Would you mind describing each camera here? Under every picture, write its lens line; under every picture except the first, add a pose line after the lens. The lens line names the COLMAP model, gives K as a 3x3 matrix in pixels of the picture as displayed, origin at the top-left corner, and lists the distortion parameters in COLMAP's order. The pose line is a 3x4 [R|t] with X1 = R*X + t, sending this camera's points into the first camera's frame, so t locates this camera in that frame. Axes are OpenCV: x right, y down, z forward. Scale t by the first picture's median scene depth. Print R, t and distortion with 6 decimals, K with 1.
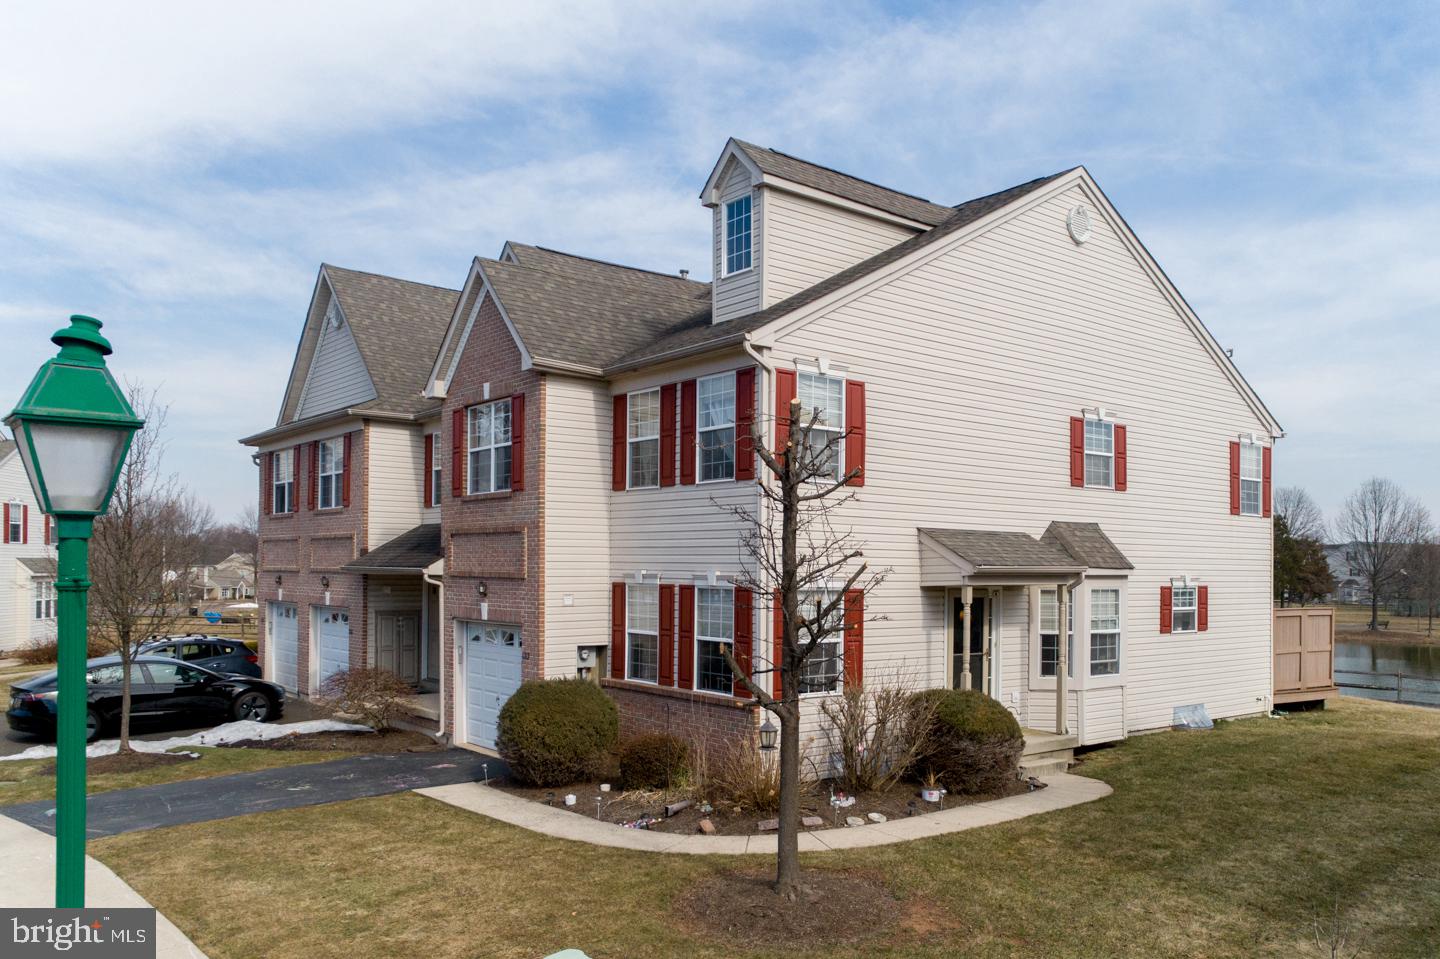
lens RADIAL K [[1150.4, 0, 808.3], [0, 1150.4, 555.2], [0, 0, 1]] dist [0.000056, 0.006217]
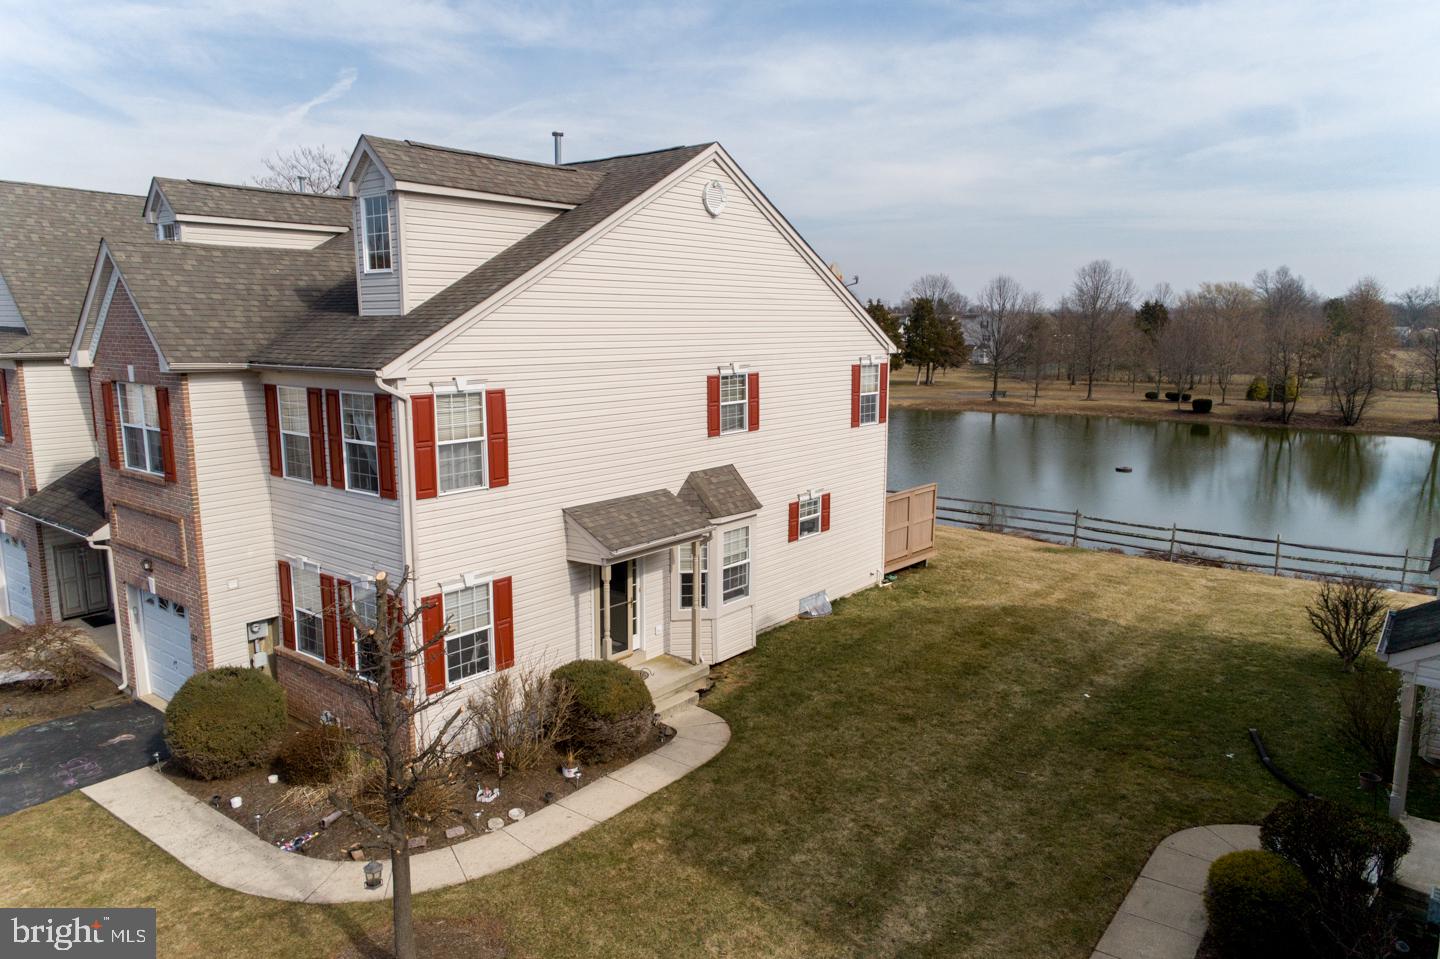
lens RADIAL K [[983.4, 0, 731.7], [0, 983.4, 485.4], [0, 0, 1]] dist [0.003698, 0.007955]
pose [[0.982267, -0.035908, 0.184016, 0.080319], [0.002703, 0.984098, 0.177604, -0.212502], [-0.187467, -0.173957, 0.966744, 0.051807]]
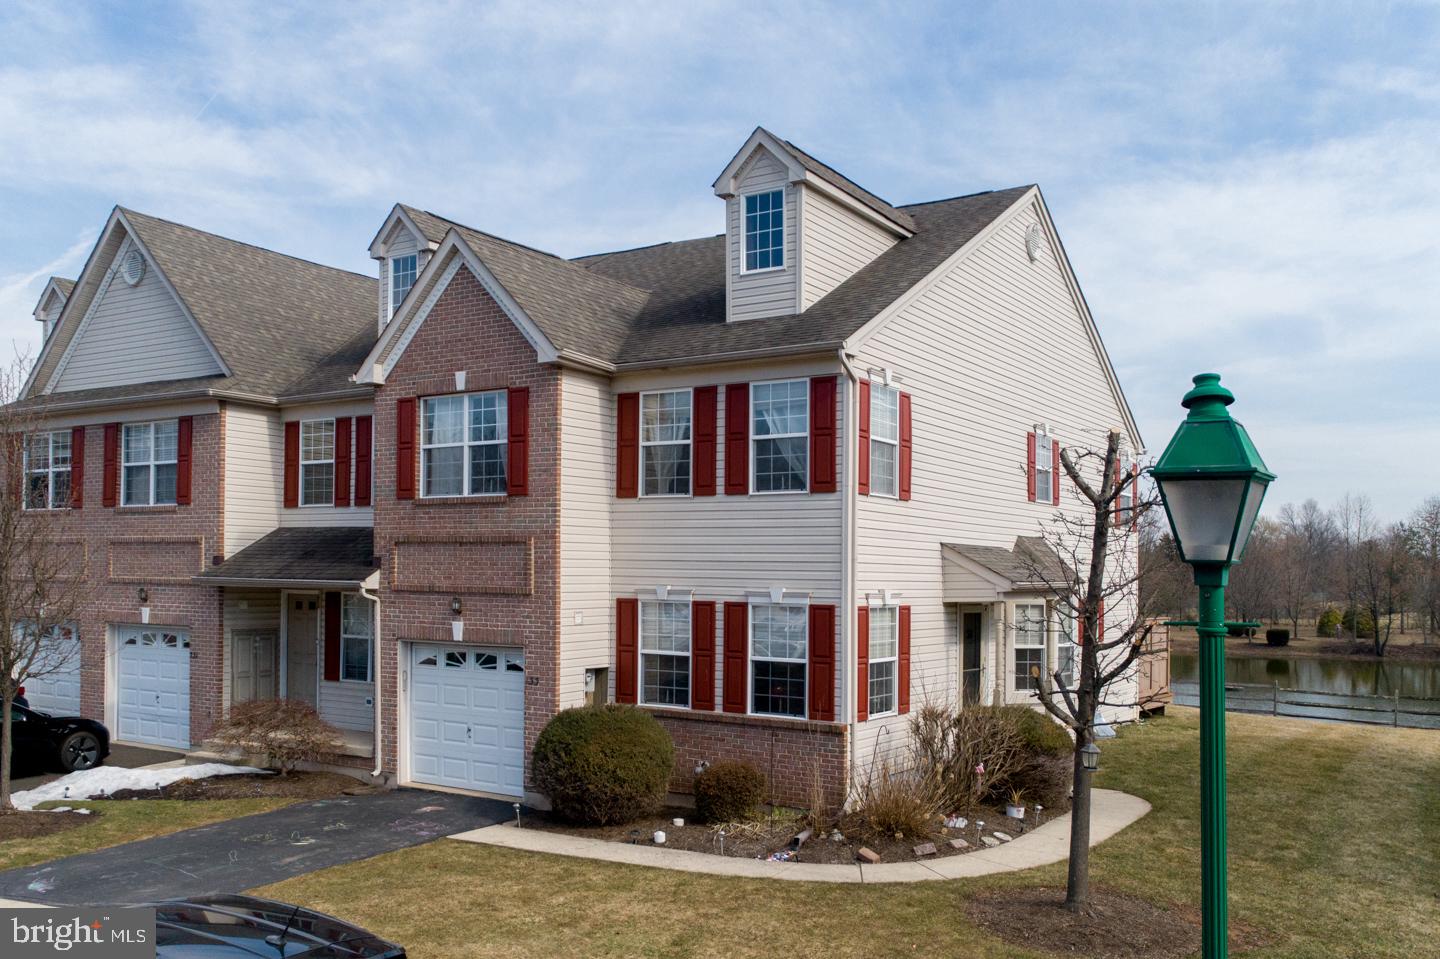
lens RADIAL K [[1270.2, 0, 751.1], [0, 1270.2, 552.7], [0, 0, 1]] dist [0.003546, 0.000451]
pose [[0.957429, 0.008601, 0.288540, -0.370778], [-0.007840, 0.999962, -0.003795, -0.009873], [-0.288561, 0.001372, 0.957460, 0.004523]]
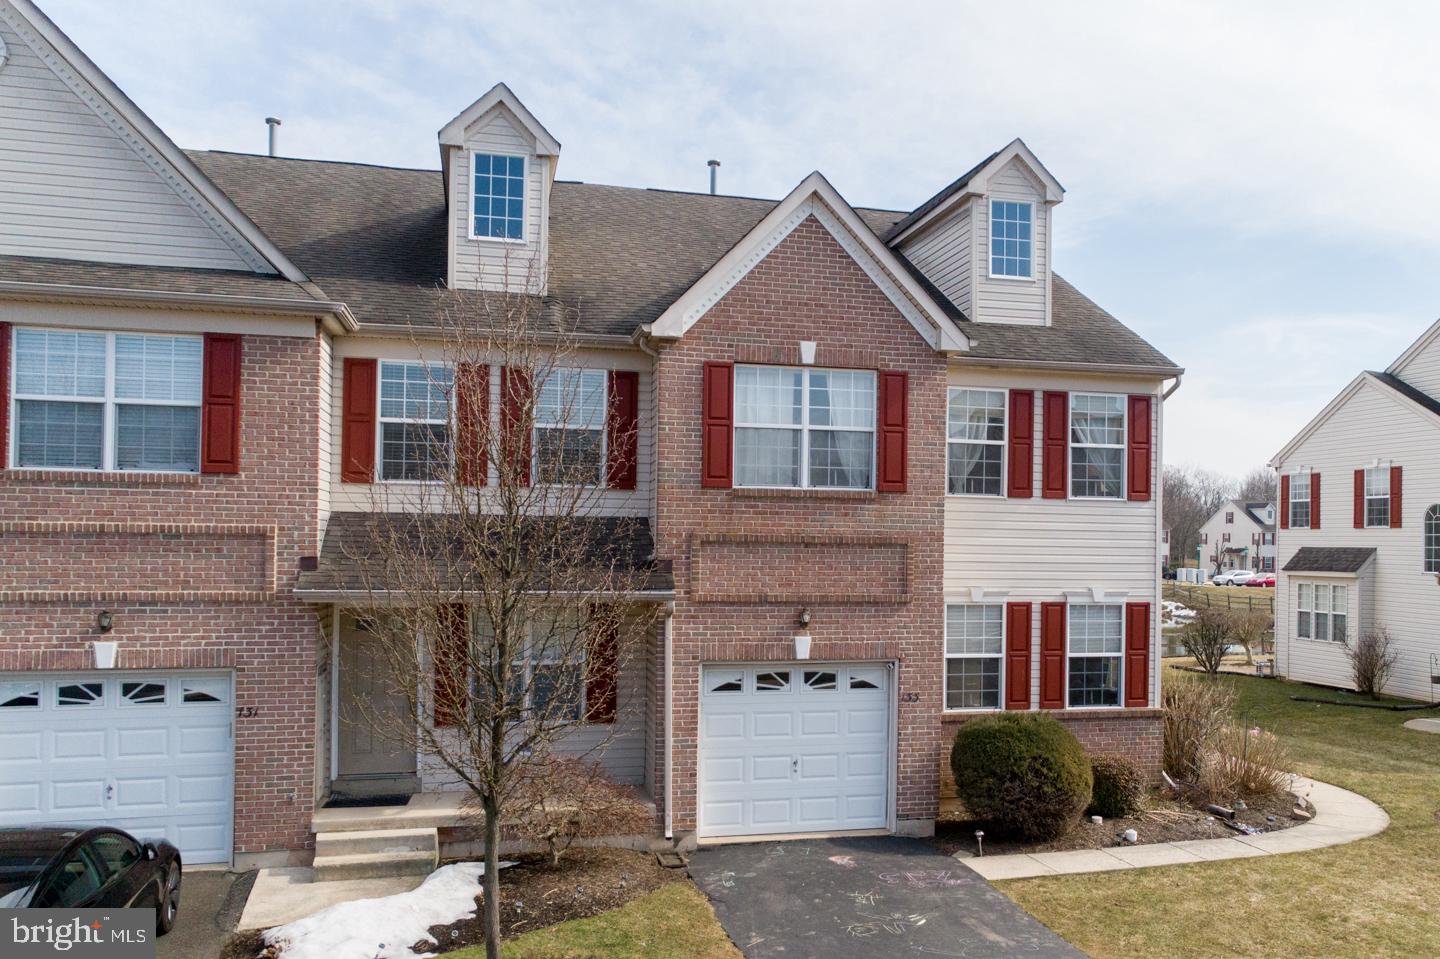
lens RADIAL K [[1150.4, 0, 808.3], [0, 1150.4, 555.2], [0, 0, 1]] dist [0.000056, 0.006217]
pose [[0.457096, 0.001072, 0.889417, -1.006733], [-0.007720, 0.999966, 0.002762, -0.014057], [-0.889384, -0.008128, 0.457089, 0.701840]]
